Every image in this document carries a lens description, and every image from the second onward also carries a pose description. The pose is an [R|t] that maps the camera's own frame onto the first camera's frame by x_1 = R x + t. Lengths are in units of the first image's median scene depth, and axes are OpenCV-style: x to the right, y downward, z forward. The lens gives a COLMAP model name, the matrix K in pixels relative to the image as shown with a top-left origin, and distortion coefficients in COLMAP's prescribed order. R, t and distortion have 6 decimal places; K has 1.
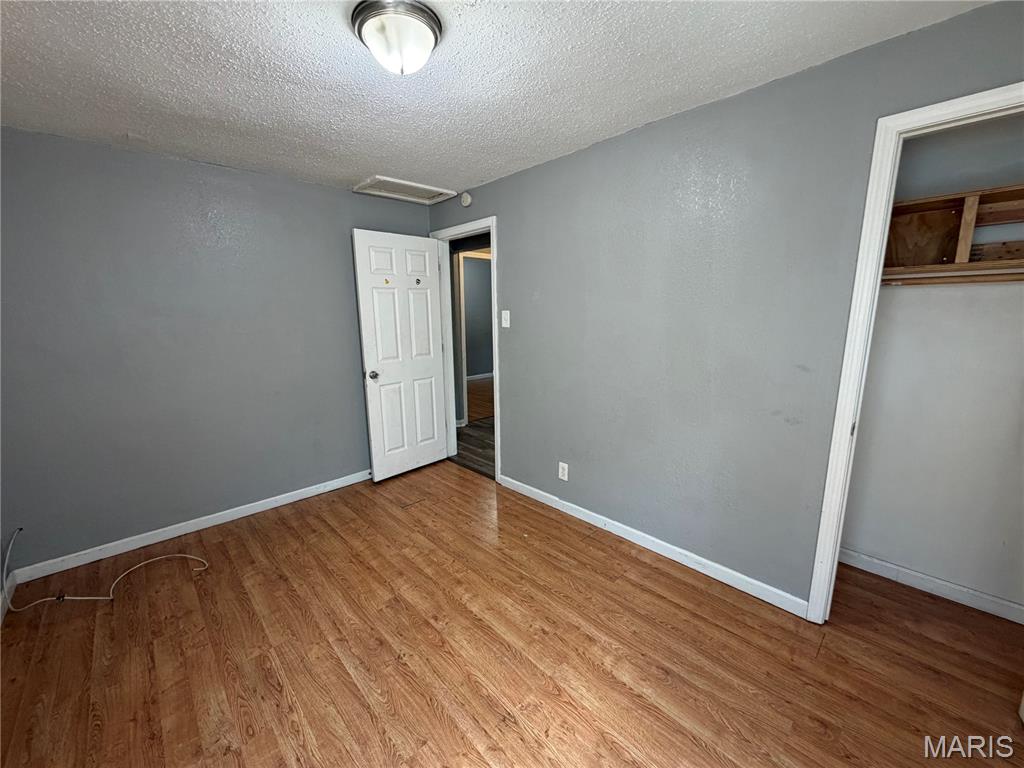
lens RADIAL K [[406.6, 0, 508.9], [0, 406.6, 384.5], [0, 0, 1]] dist [0.000415, -0.000148]
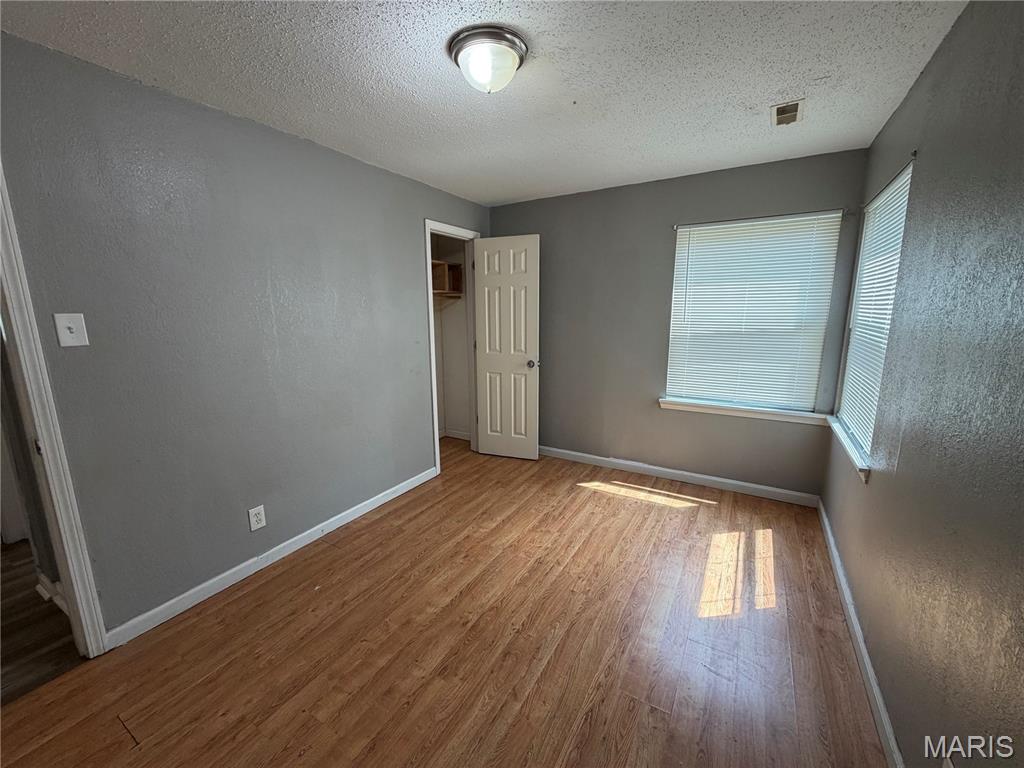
lens RADIAL K [[406.6, 0, 508.9], [0, 406.6, 384.5], [0, 0, 1]] dist [0.000415, -0.000148]
pose [[-0.268085, -0.162137, 0.949654, -1.040244], [0.190990, 0.957227, 0.217346, -0.162501], [-0.944274, 0.239641, -0.225652, 0.986980]]
